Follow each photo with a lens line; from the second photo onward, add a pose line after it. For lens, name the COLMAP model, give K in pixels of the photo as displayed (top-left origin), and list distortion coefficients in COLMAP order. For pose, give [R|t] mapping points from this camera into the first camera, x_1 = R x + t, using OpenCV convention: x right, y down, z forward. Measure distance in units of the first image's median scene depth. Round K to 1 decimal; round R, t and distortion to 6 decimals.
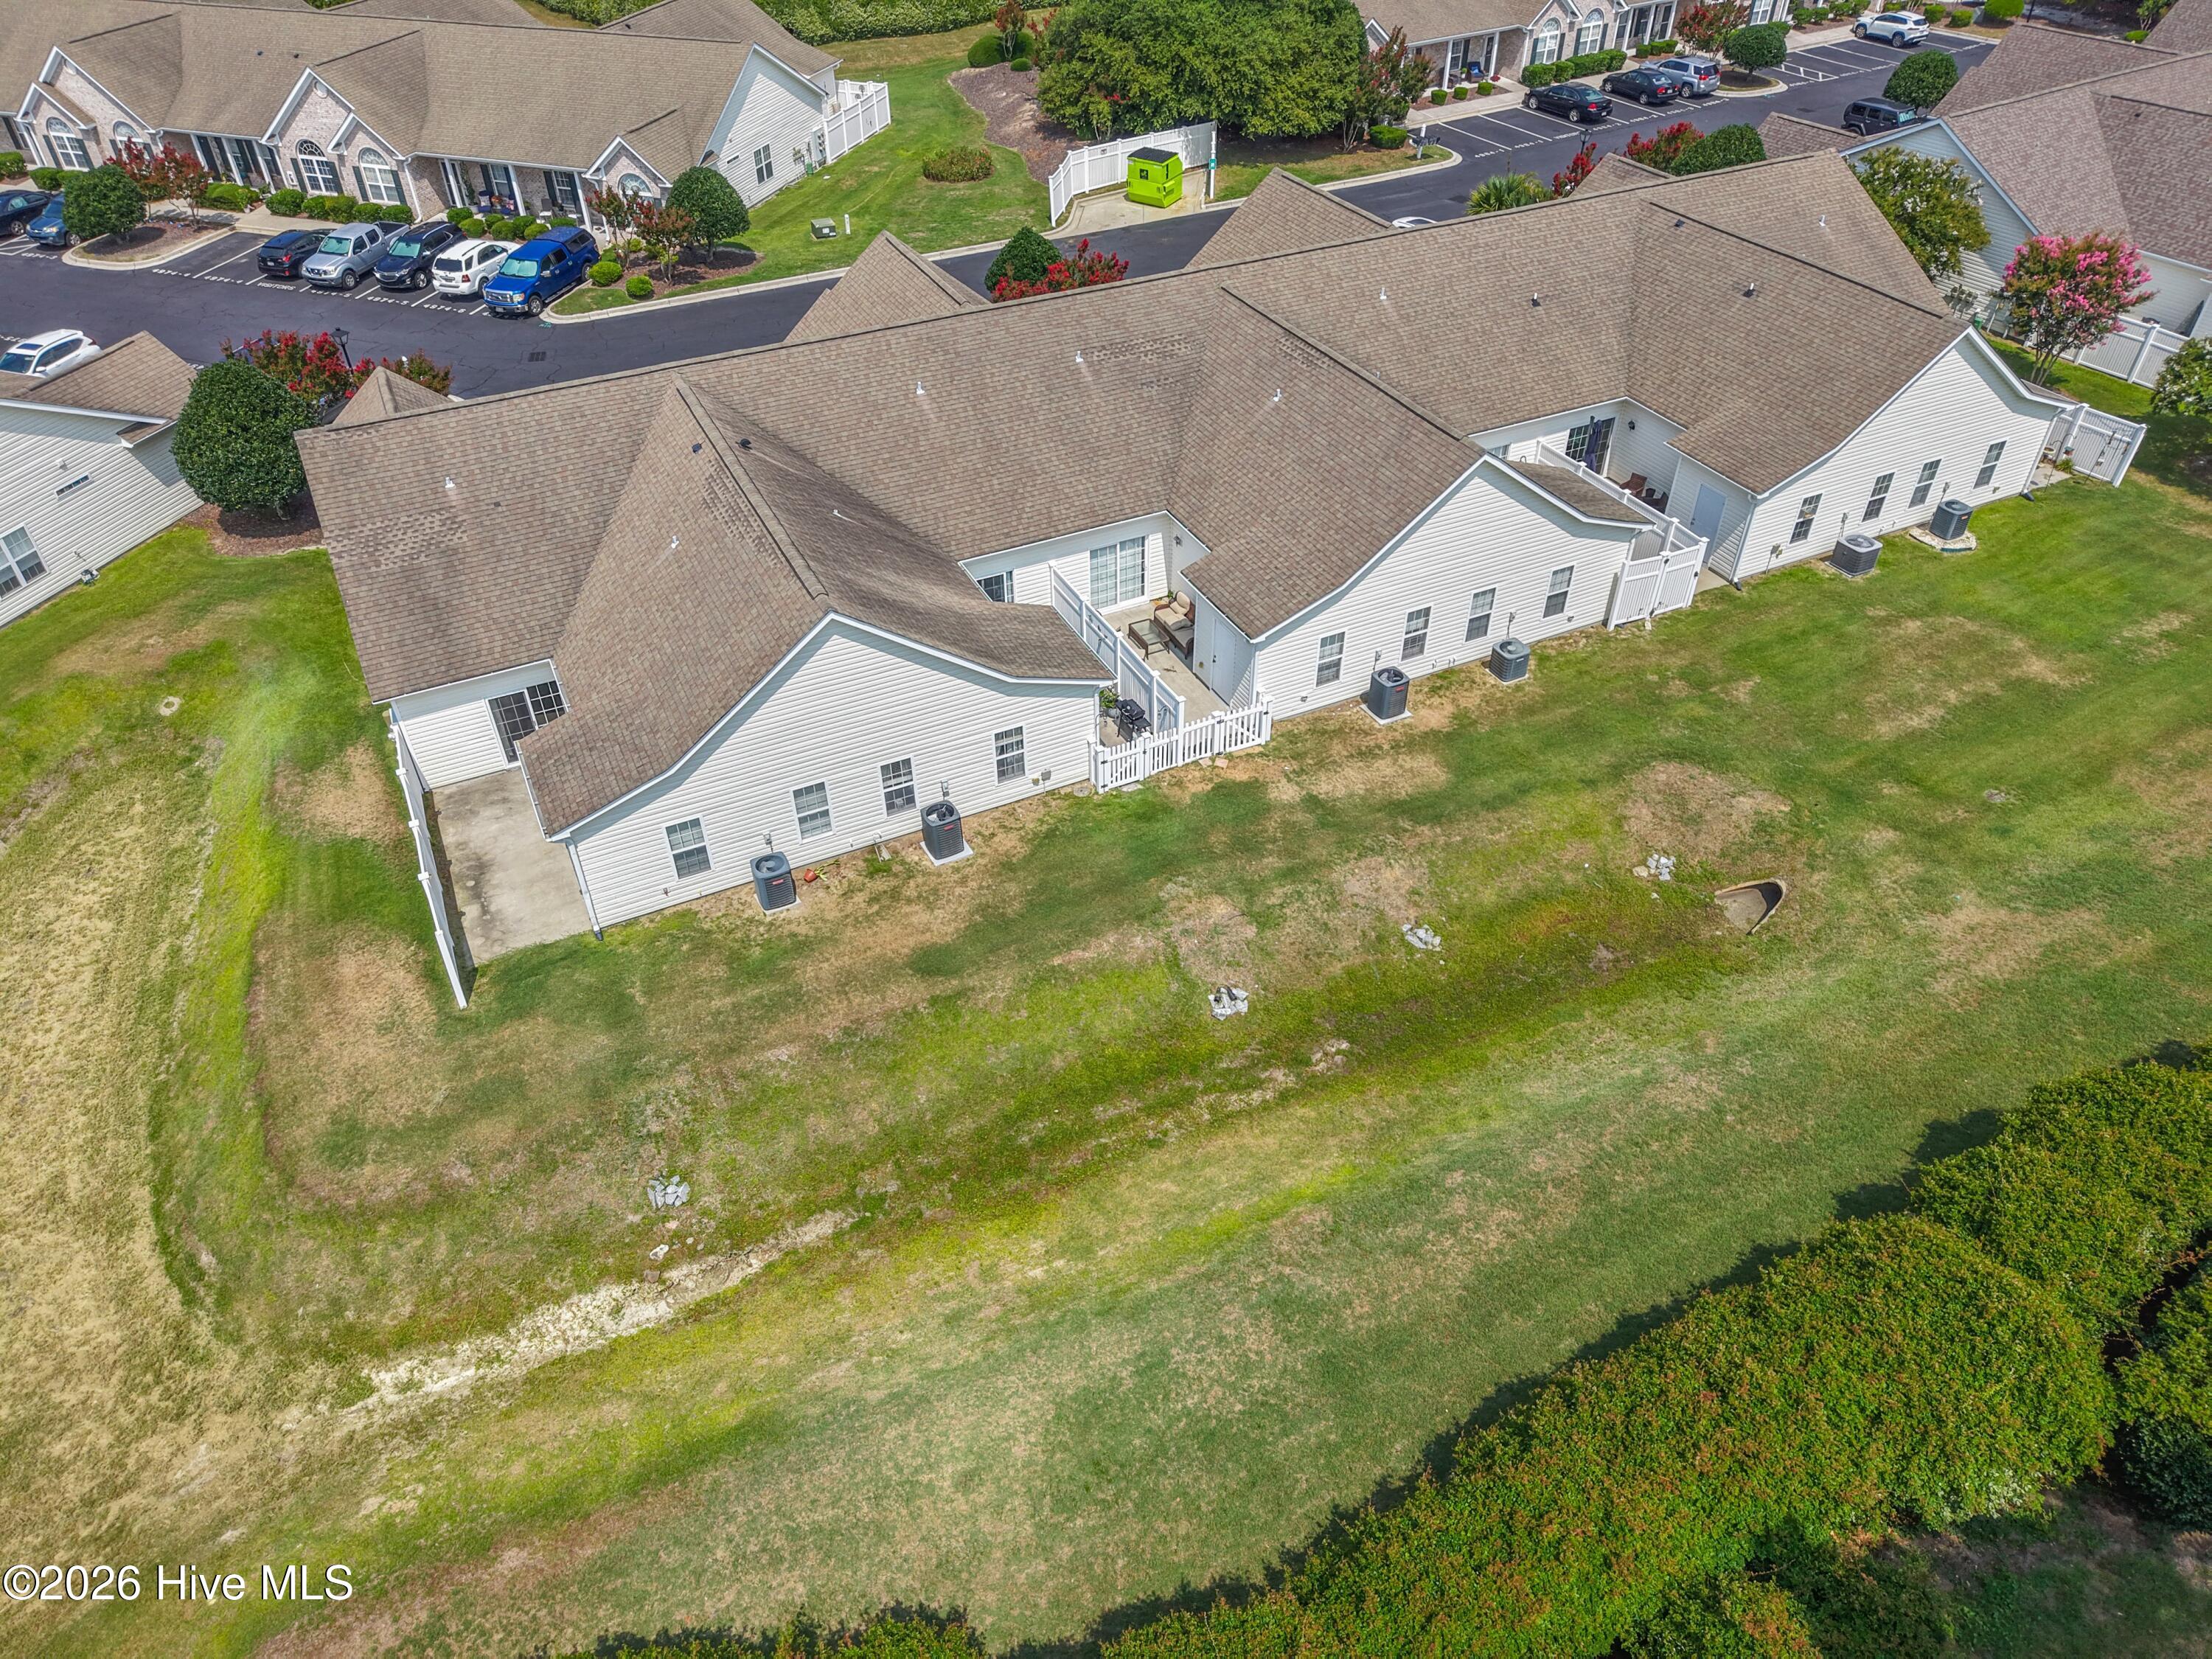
lens RADIAL K [[1490.4, 0, 1117.9], [0, 1490.4, 832.1], [0, 0, 1]] dist [0.064200, -0.085612]
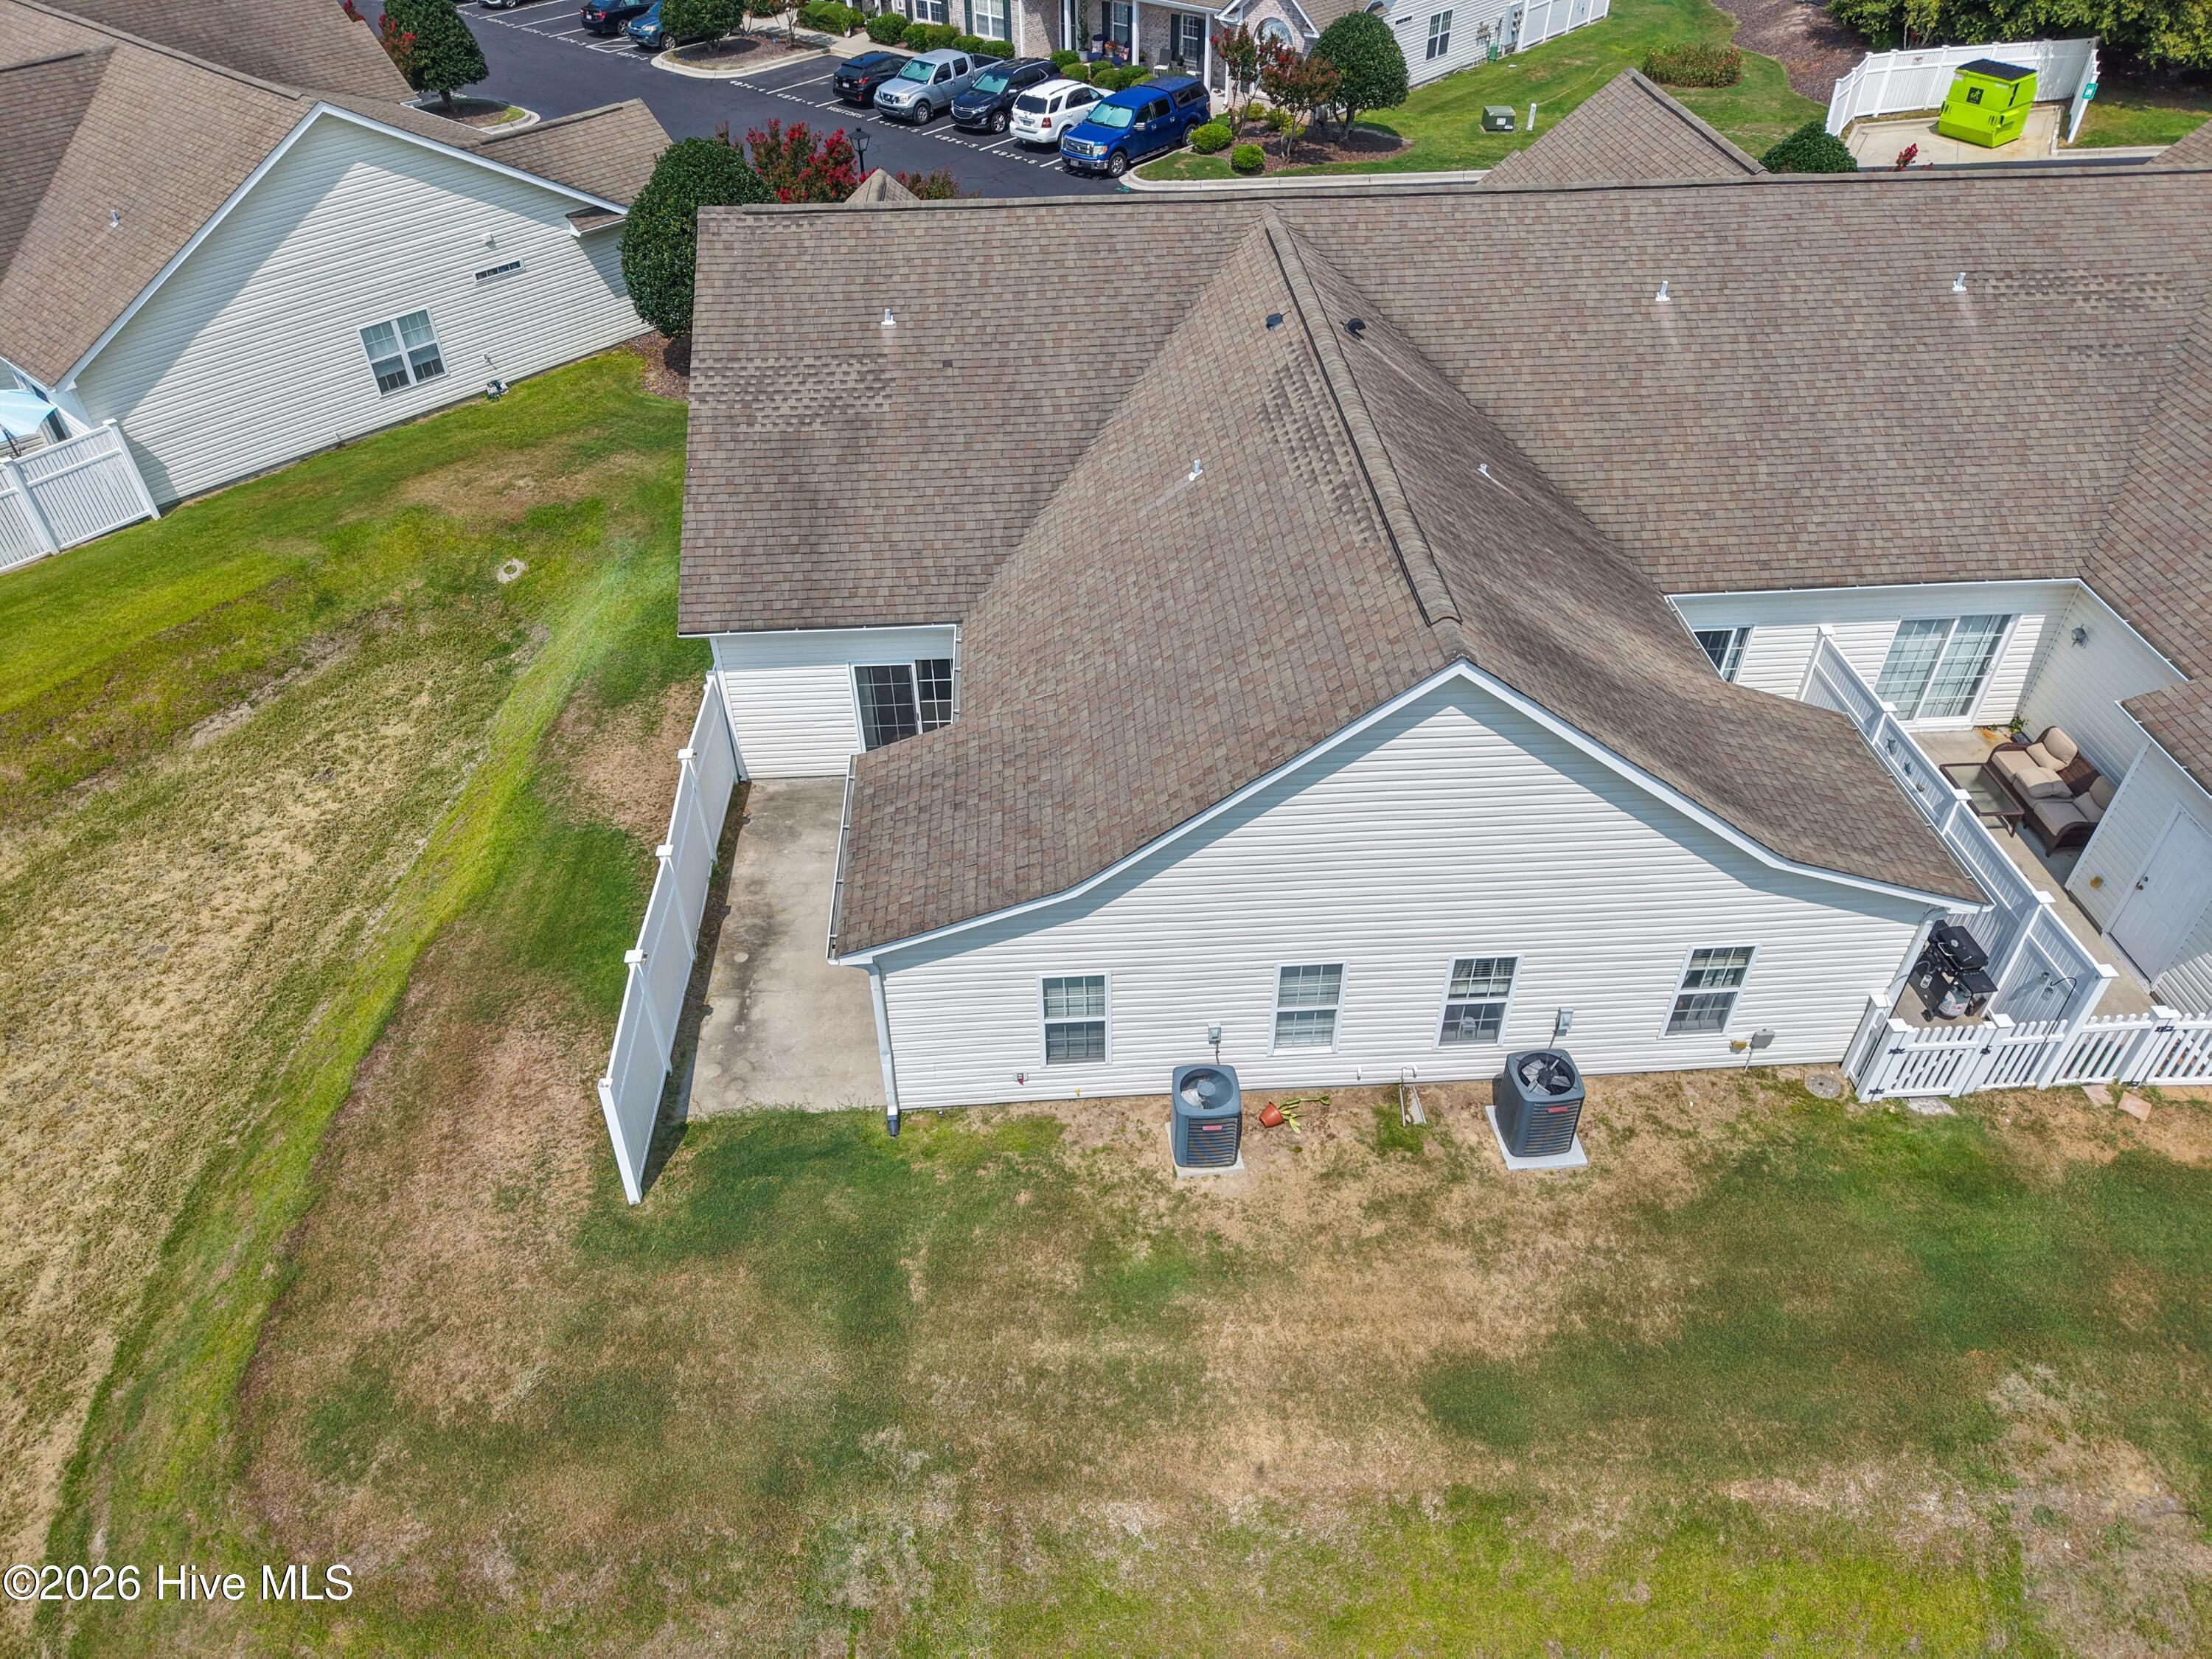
lens RADIAL K [[1514.5, 0, 1094.8], [0, 1514.5, 828.0], [0, 0, 1]] dist [0.013285, 0.001613]
pose [[0.919681, 0.249917, -0.302866, -0.107852], [-0.249010, 0.967578, 0.042278, -0.067293], [0.303613, 0.036535, 0.952095, 0.392823]]
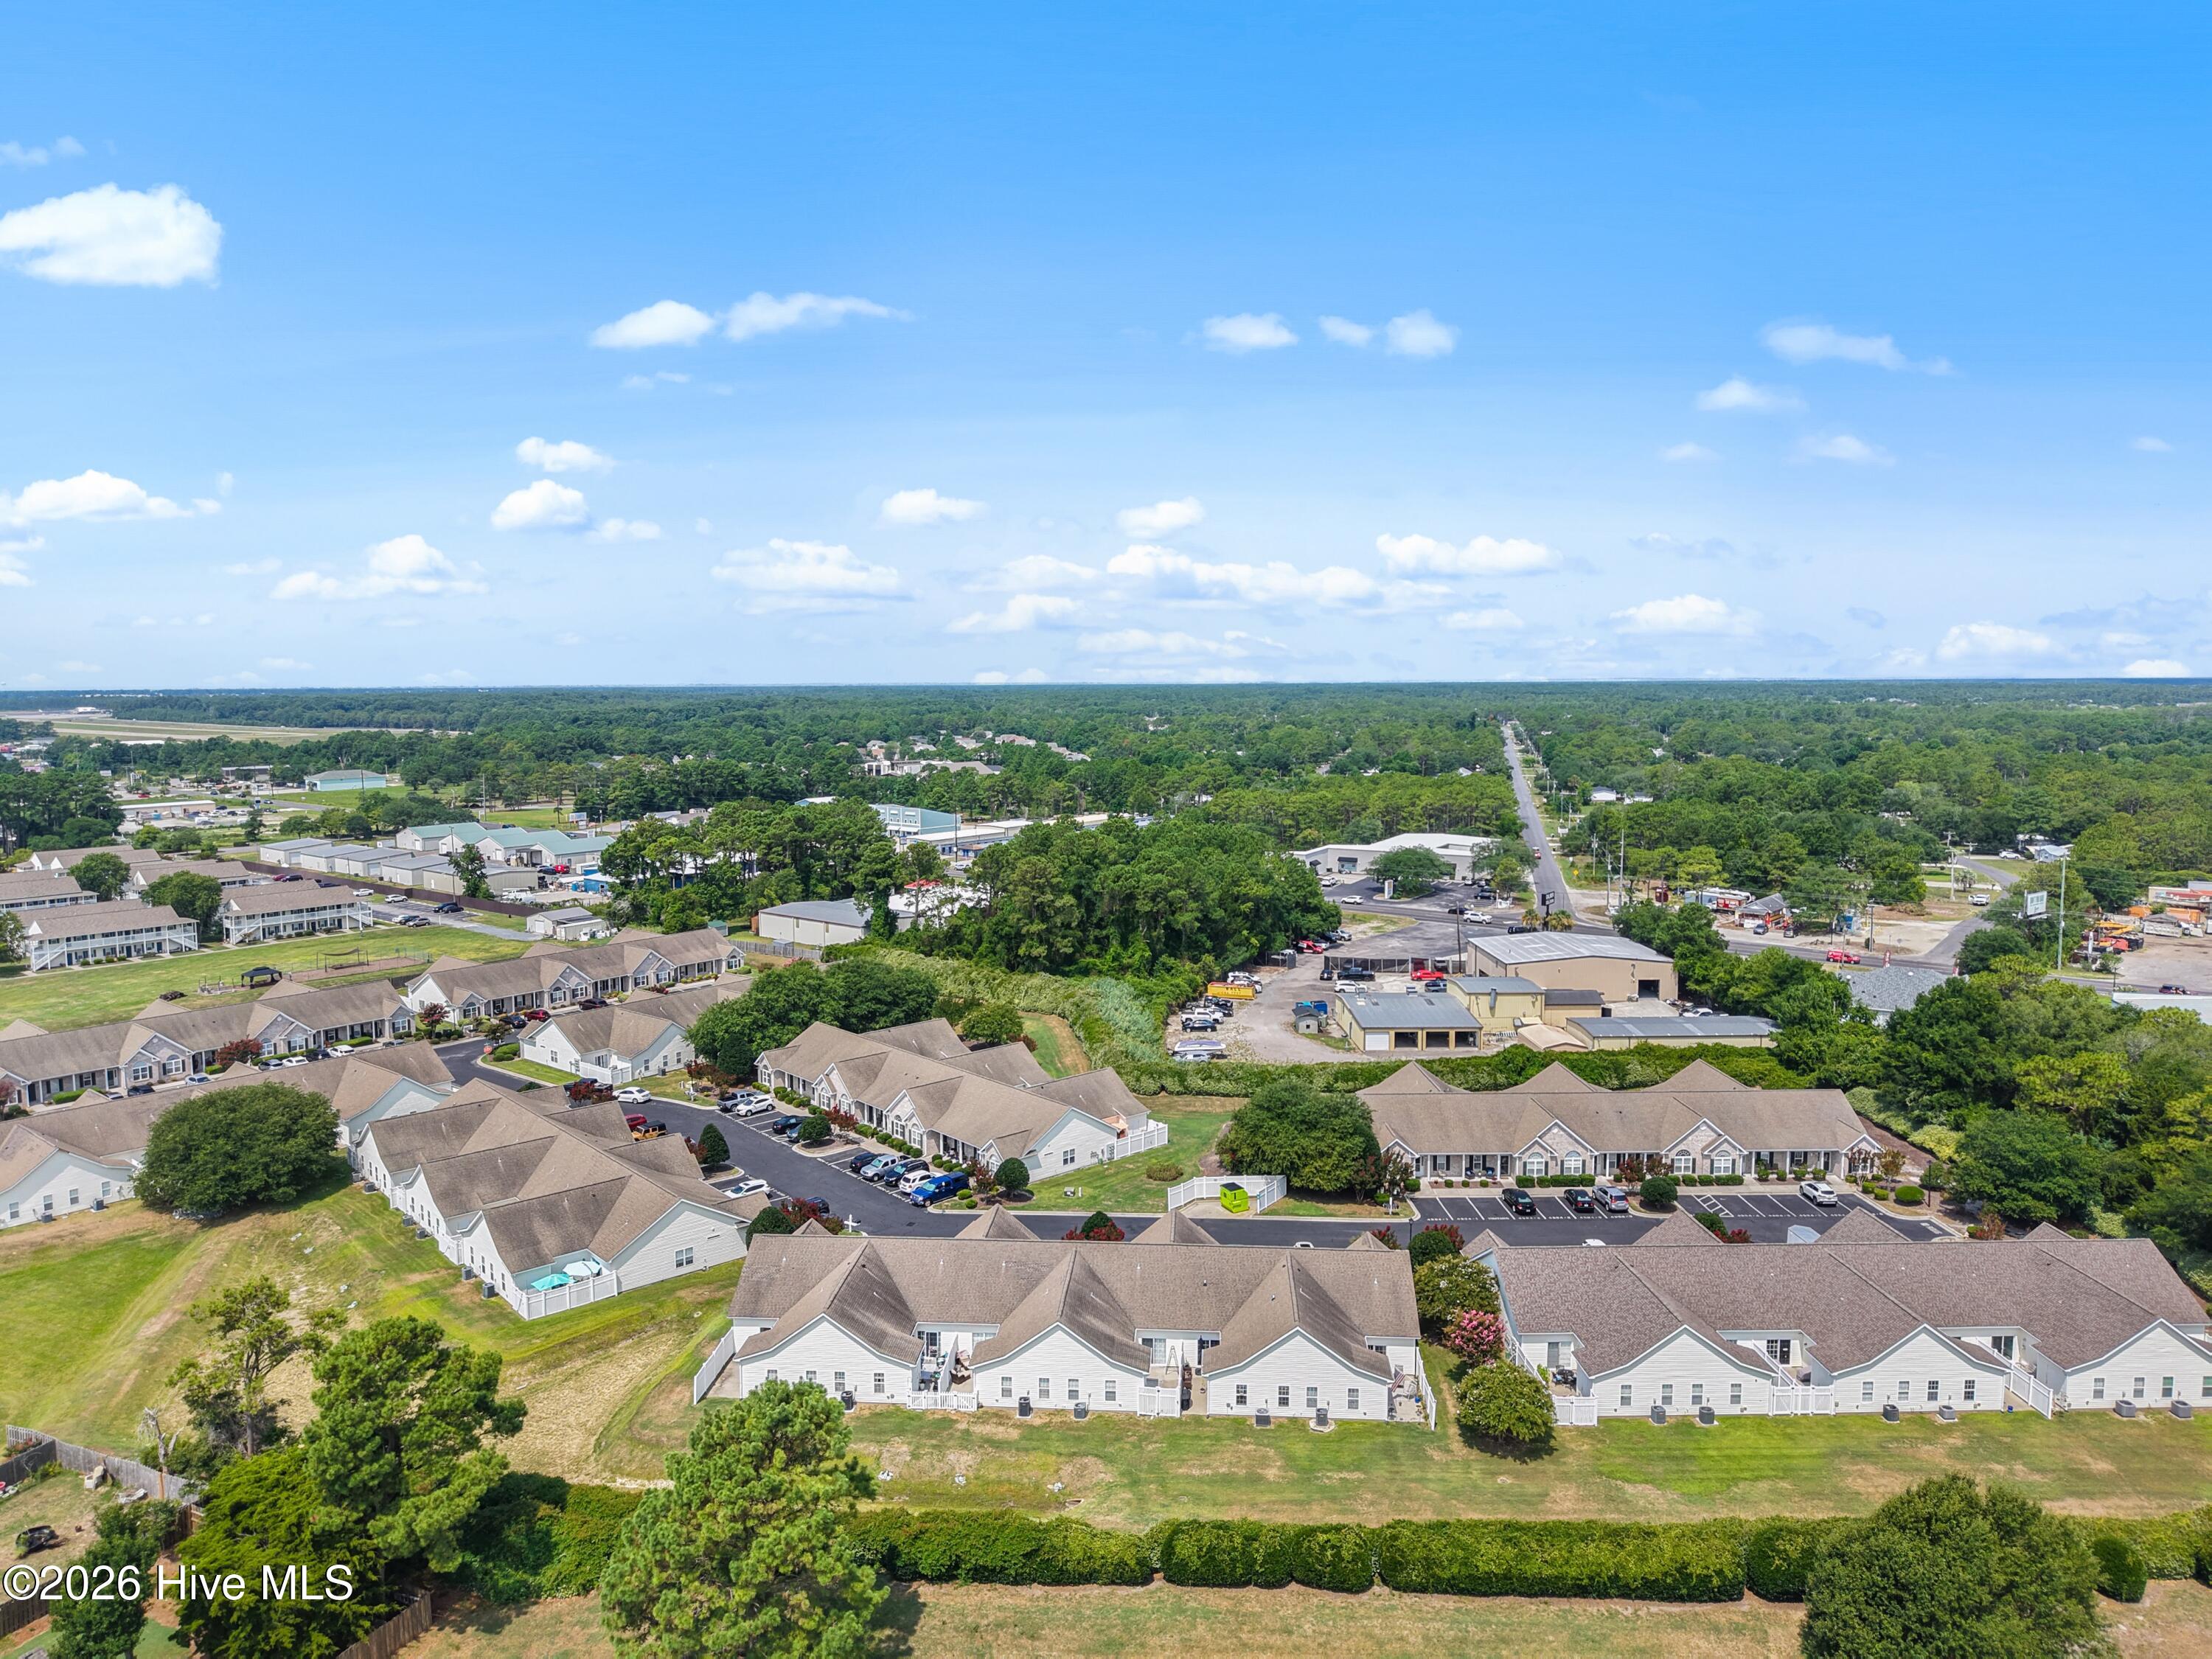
lens RADIAL K [[1514.5, 0, 1094.8], [0, 1514.5, 828.0], [0, 0, 1]] dist [0.013285, 0.001613]
pose [[0.858614, 0.060483, -0.509042, 1.556320], [-0.328688, 0.826979, -0.456146, 0.238641], [0.393378, 0.558970, 0.729936, -1.453409]]
